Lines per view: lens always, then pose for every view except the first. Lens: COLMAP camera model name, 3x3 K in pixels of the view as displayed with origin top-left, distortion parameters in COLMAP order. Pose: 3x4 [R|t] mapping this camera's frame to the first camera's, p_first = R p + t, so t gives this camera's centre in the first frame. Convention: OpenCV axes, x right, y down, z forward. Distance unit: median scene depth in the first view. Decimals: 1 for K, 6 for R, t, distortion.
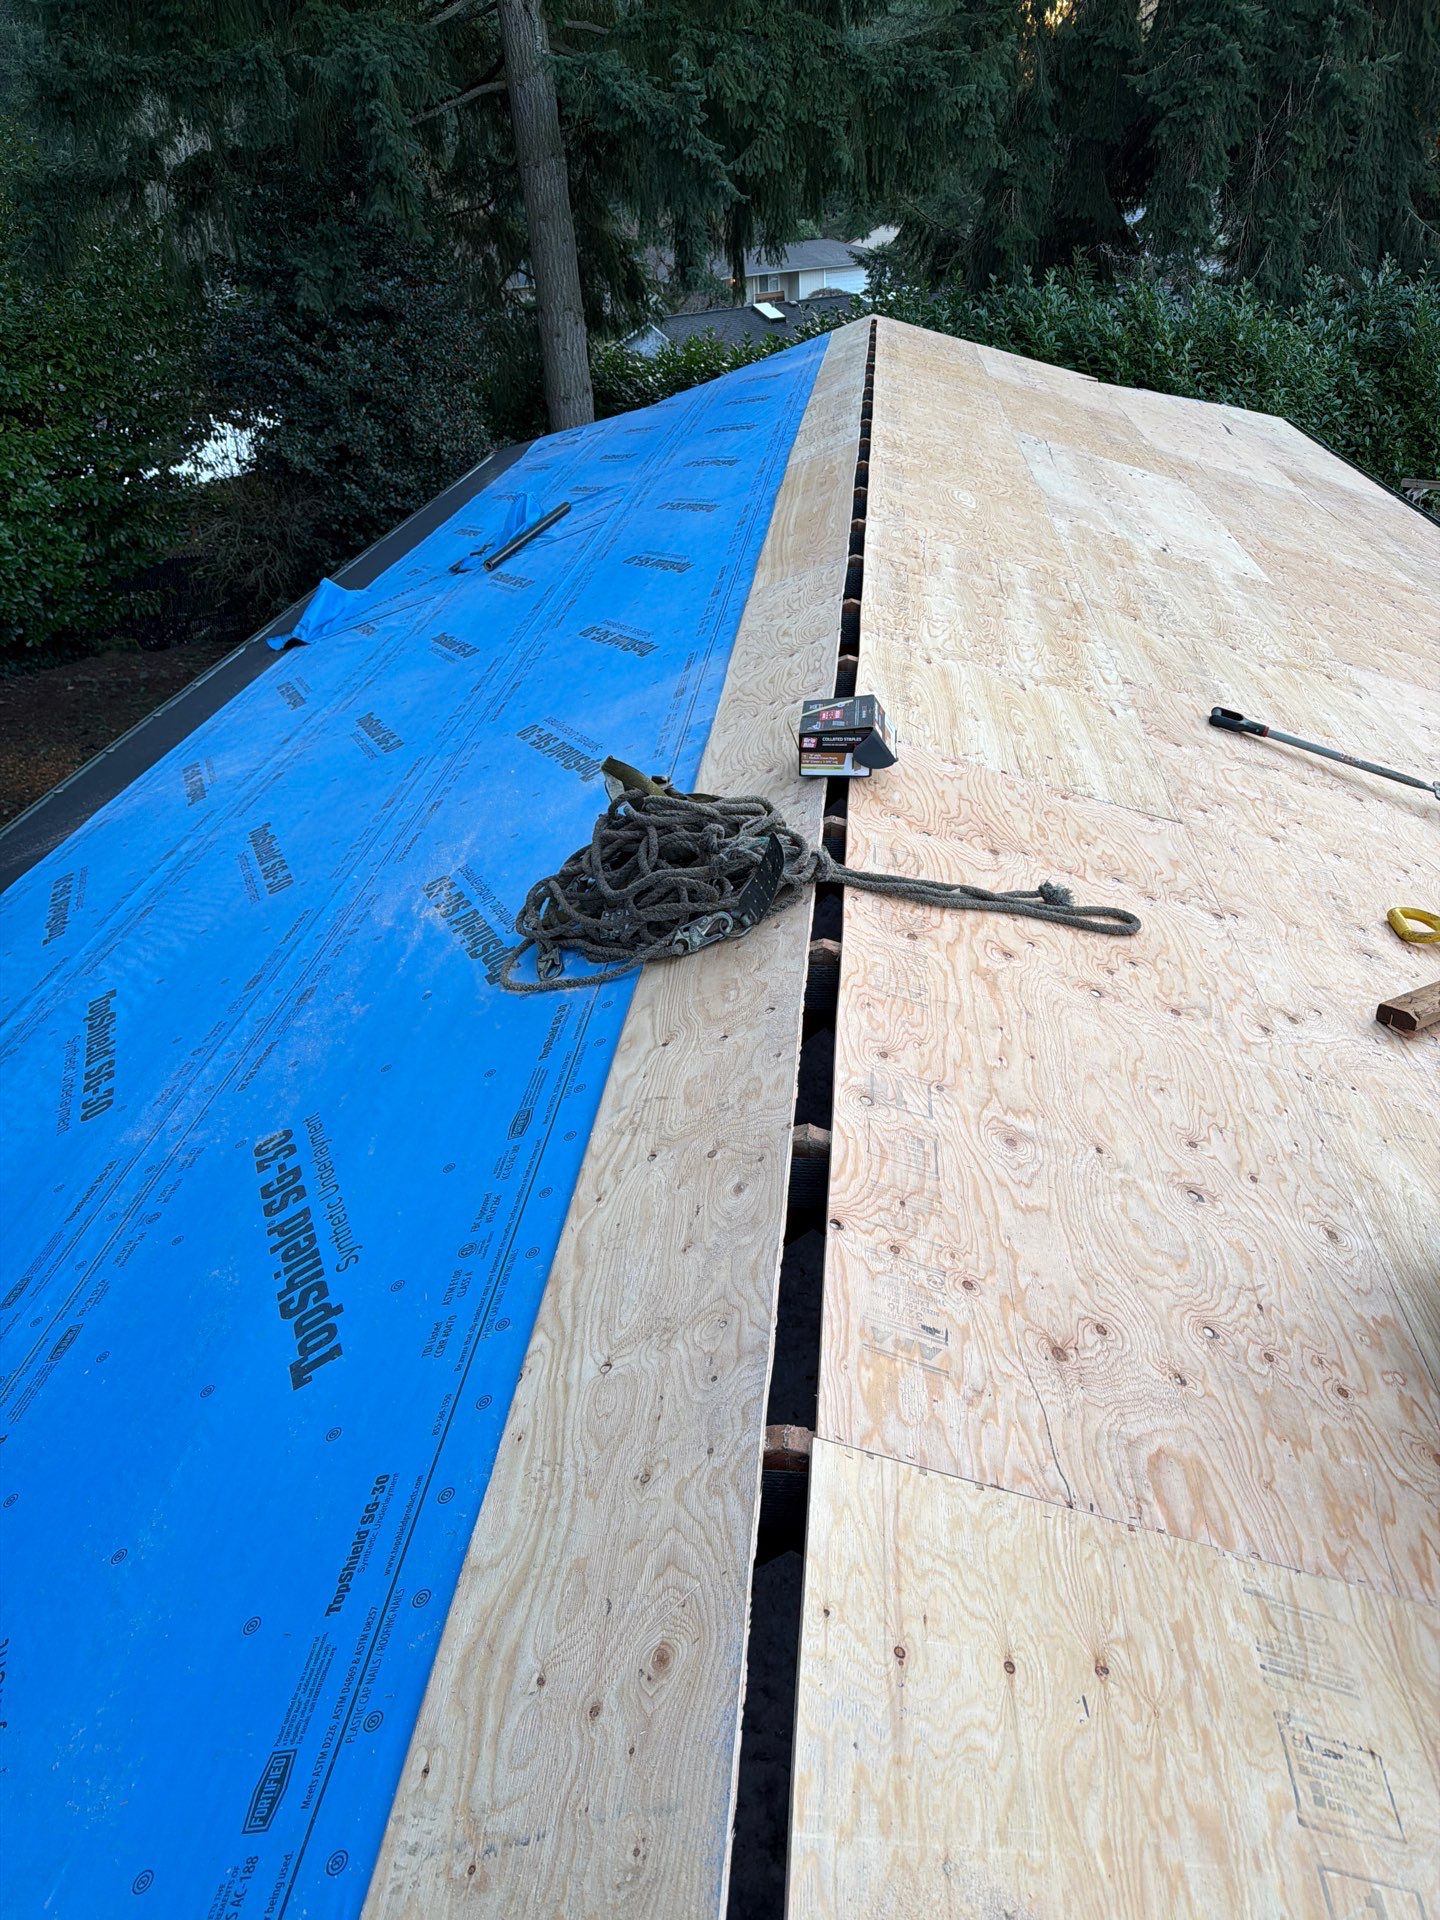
lens RADIAL K [[1345.6, 0, 728.1], [0, 1345.6, 946.4], [0, 0, 1]] dist [0.006675, -0.002989]
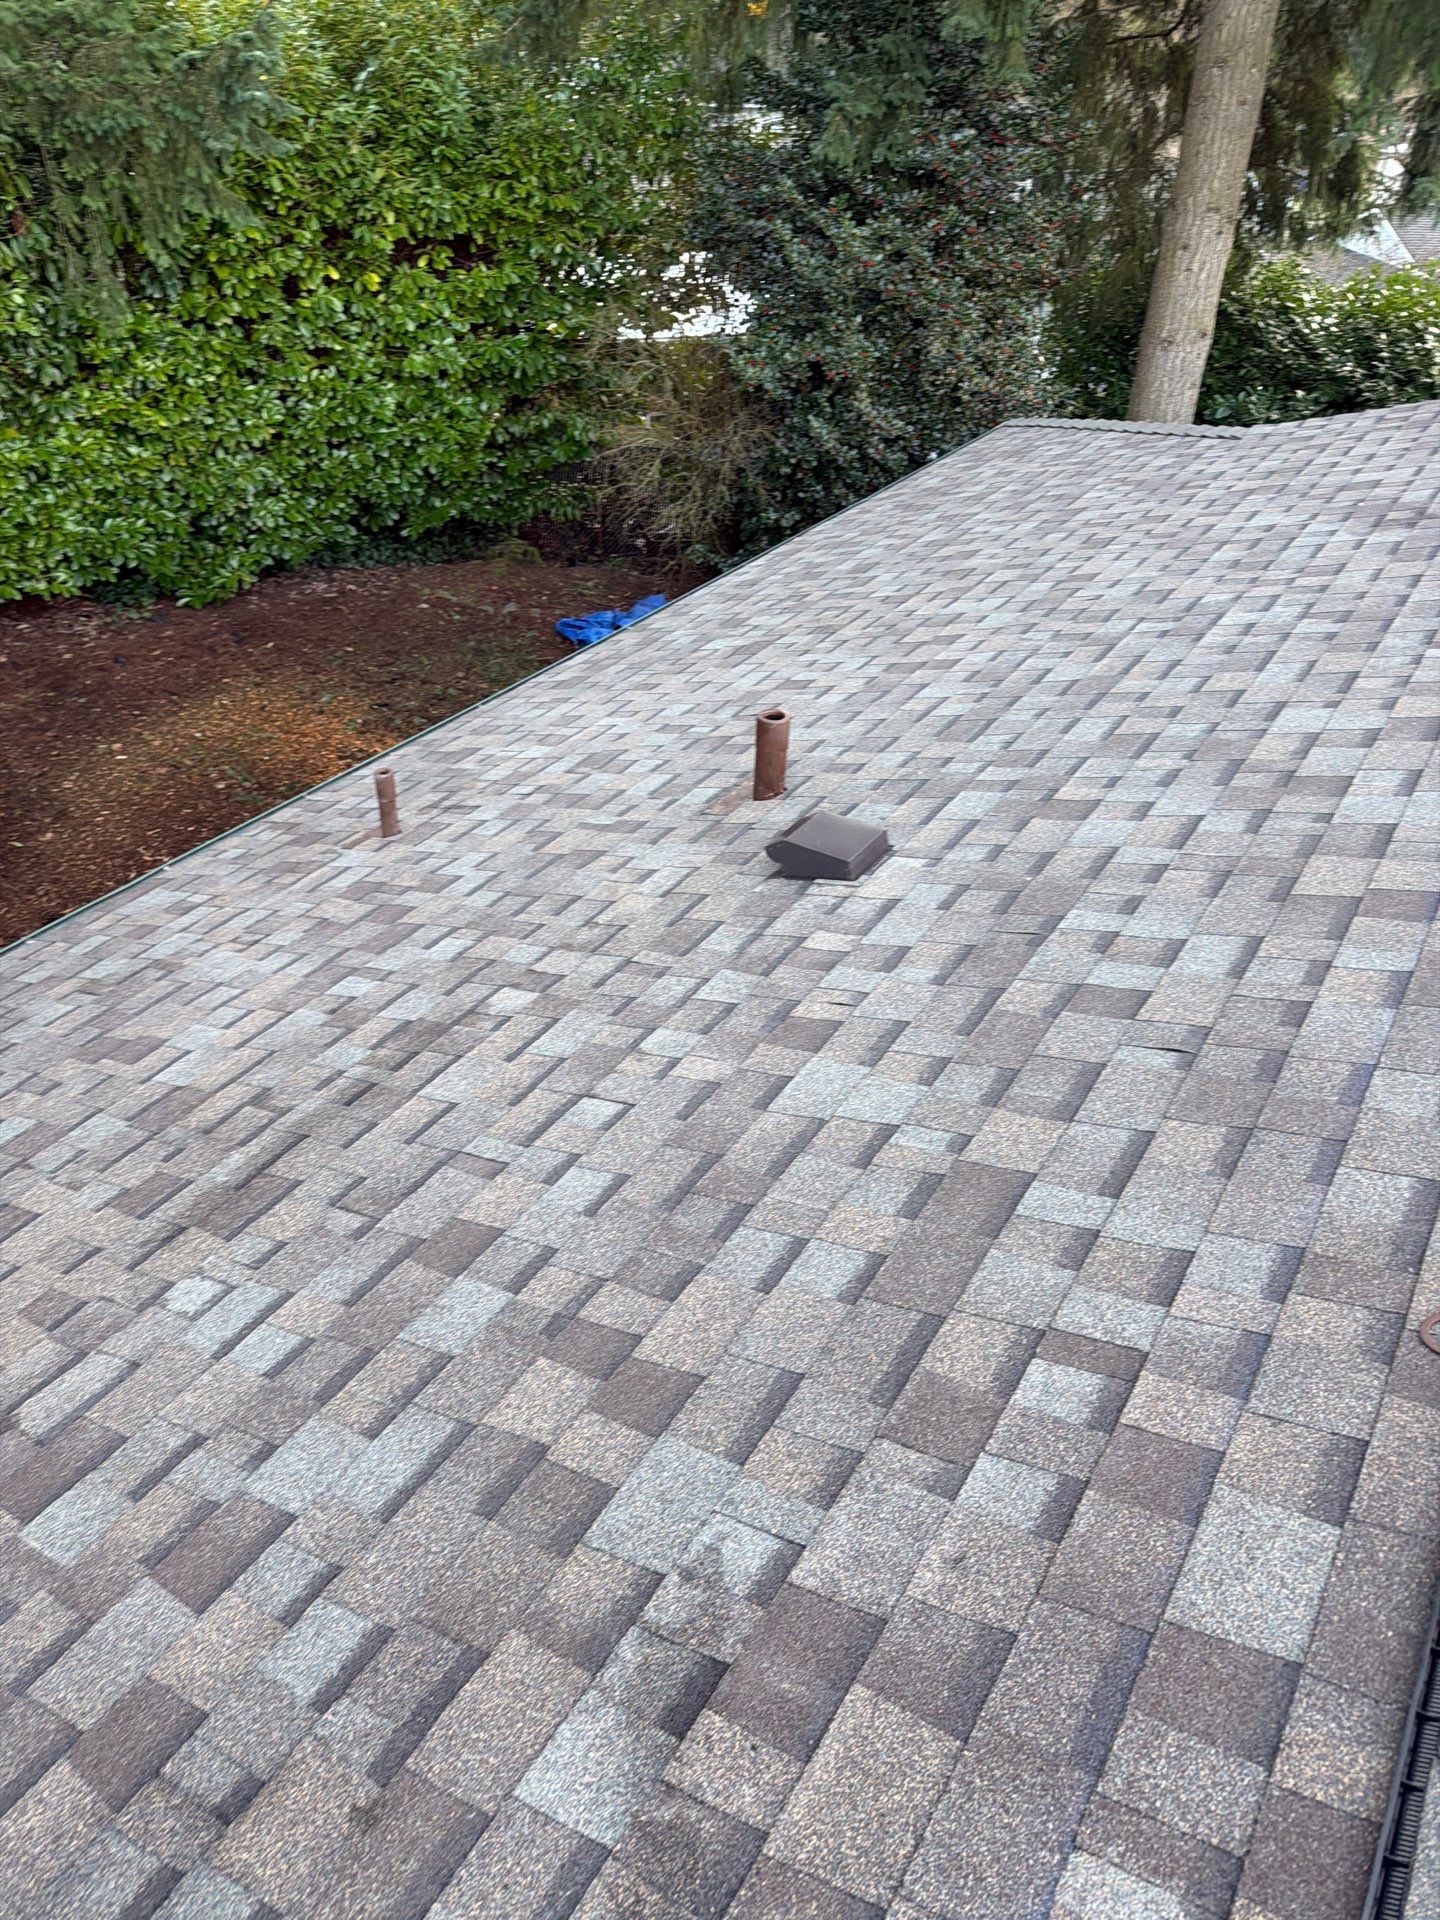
lens RADIAL K [[1348.5, 0, 729.0], [0, 1348.5, 958.1], [0, 0, 1]] dist [0.017807, -0.014386]
pose [[0.888170, 0.331397, -0.318323, 0.005236], [-0.295828, 0.942457, 0.155759, -0.164140], [0.351624, -0.044171, 0.935099, 0.283465]]
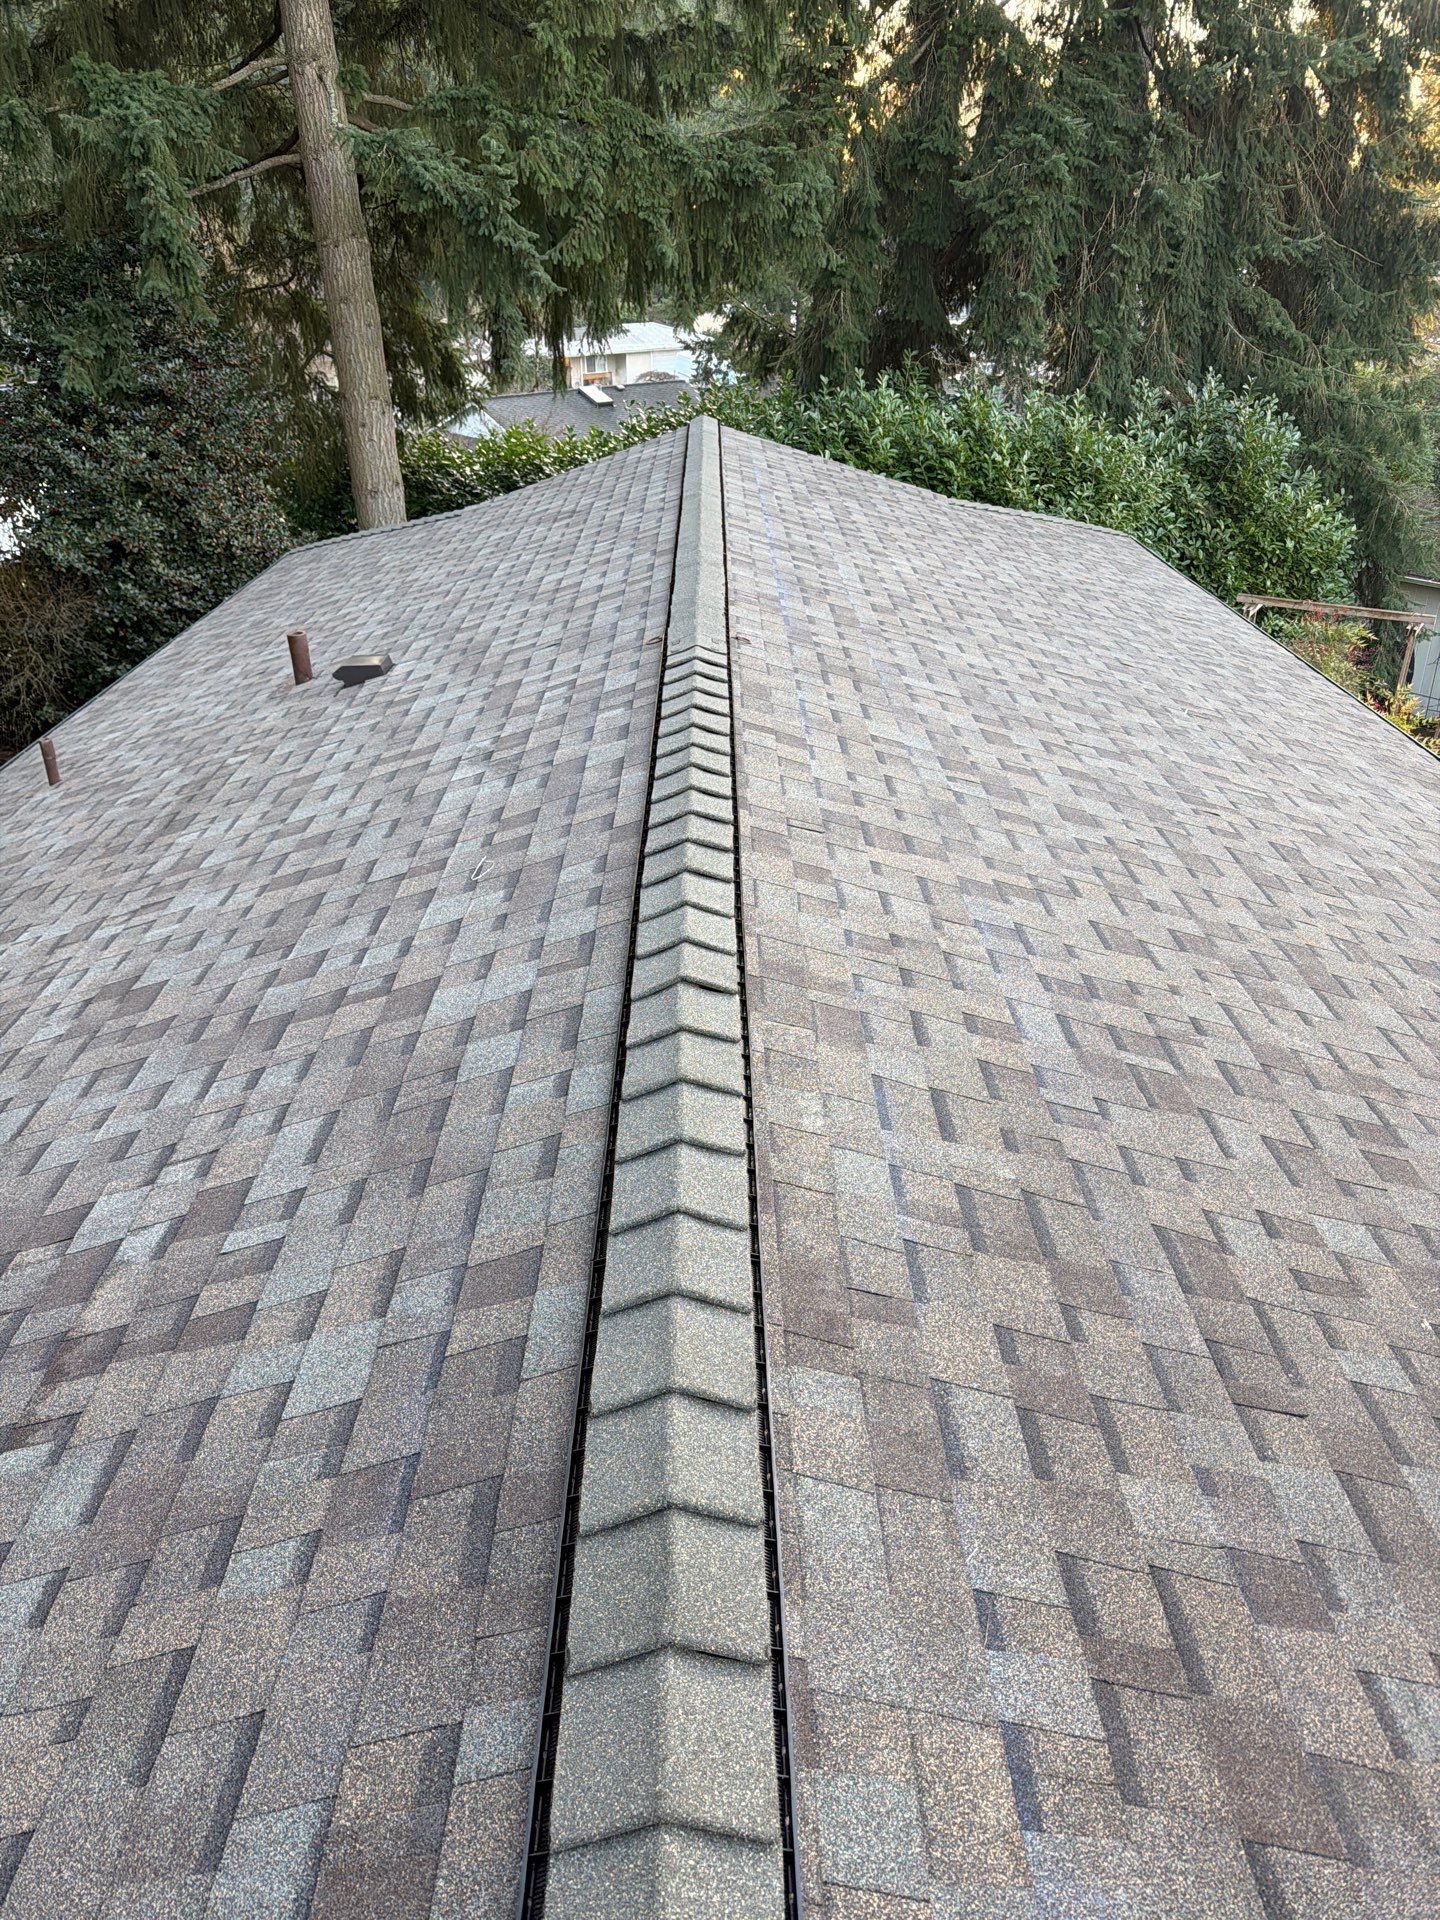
lens RADIAL K [[1337.8, 0, 720.0], [0, 1337.8, 960.0], [0, 0, 1]] dist [0.008860, -0.005786]
pose [[0.993460, -0.017327, 0.112860, 0.007529], [0.021550, 0.999108, -0.036303, -0.049889], [-0.112130, 0.038498, 0.992947, 0.075780]]
